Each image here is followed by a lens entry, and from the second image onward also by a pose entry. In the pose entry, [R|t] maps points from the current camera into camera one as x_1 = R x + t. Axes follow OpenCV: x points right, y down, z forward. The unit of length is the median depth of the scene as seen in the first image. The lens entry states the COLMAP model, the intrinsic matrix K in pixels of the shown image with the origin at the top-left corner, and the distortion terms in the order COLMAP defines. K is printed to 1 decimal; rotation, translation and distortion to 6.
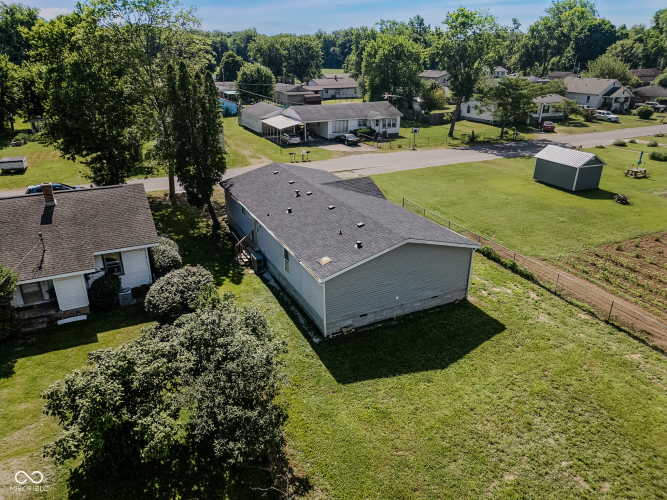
lens RADIAL K [[485.0, 0, 333.5], [0, 485.0, 250.0], [0, 0, 1]] dist [0.035883, -0.004389]
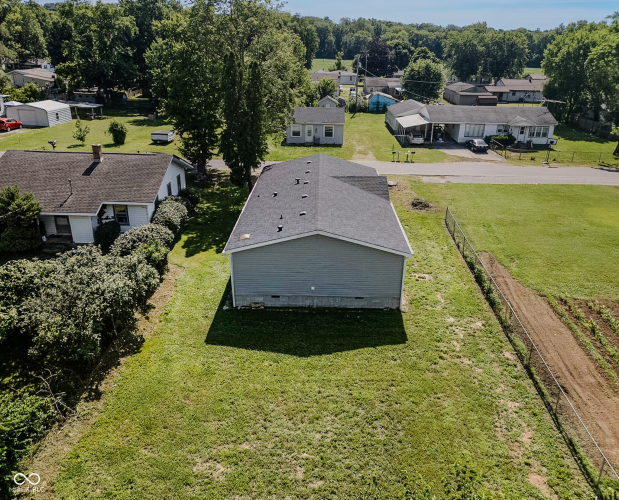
lens RADIAL K [[522.7, 0, 309.5], [0, 522.7, 250.0], [0, 0, 1]] dist [0.030009, 0.004193]
pose [[0.897475, 0.181075, -0.402183, 0.417034], [-0.188123, 0.981893, 0.022280, -0.001894], [0.398934, 0.055664, 0.915288, -0.002920]]
